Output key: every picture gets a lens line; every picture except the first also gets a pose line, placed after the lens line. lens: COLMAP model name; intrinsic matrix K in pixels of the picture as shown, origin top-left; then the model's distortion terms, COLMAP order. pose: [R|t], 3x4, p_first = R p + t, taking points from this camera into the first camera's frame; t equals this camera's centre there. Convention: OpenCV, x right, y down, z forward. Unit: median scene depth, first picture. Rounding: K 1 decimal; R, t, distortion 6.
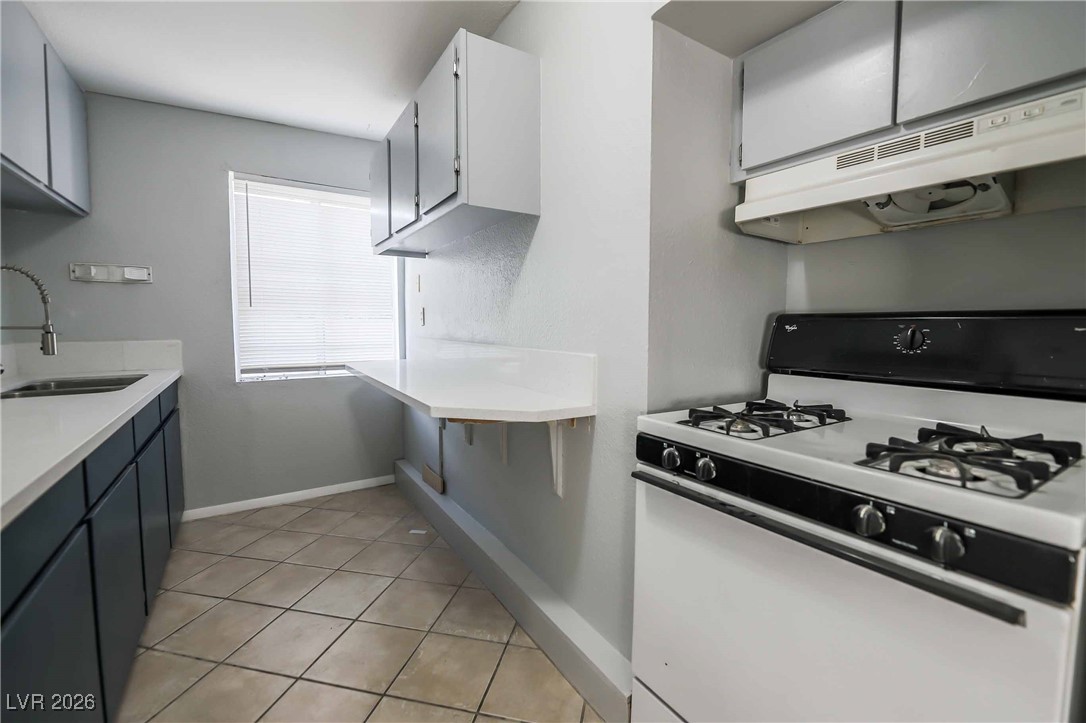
lens RADIAL K [[465.3, 0, 545.7], [0, 465.3, 353.6], [0, 0, 1]] dist [0.000165, -0.005991]
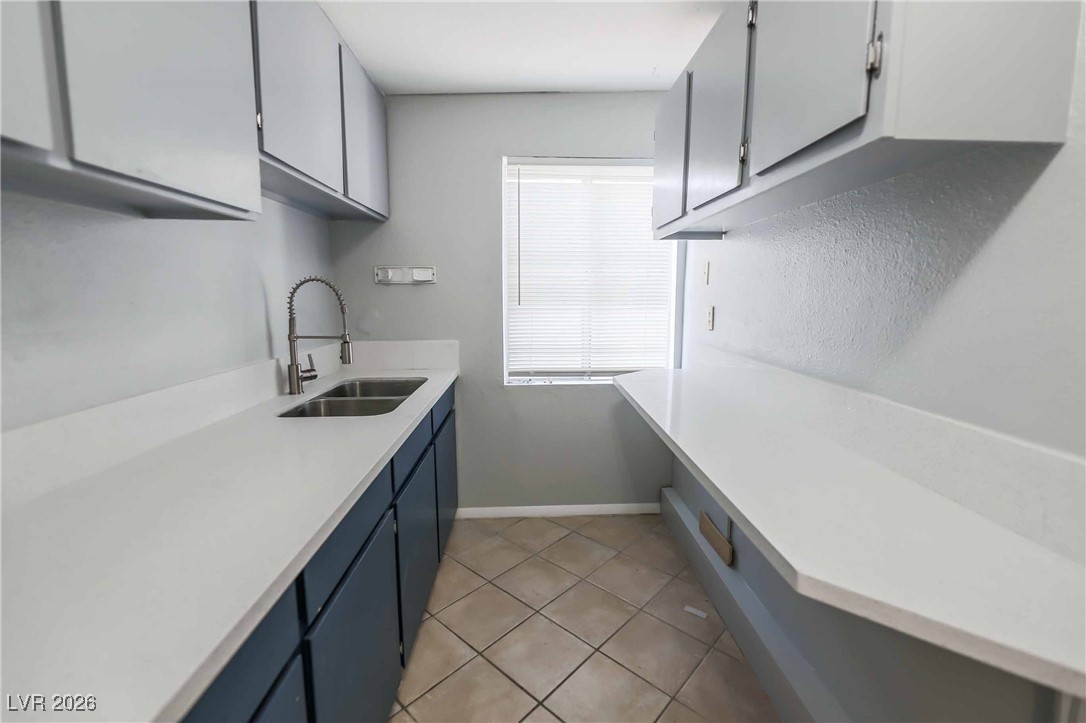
lens RADIAL K [[464.8, 0, 540.0], [0, 464.8, 356.1], [0, 0, 1]] dist [0.000242, -0.000395]
pose [[0.858646, 0.065011, -0.508429, -0.137354], [-0.032040, 0.996792, 0.073347, -0.076454], [0.511567, -0.046689, 0.857974, 0.249352]]
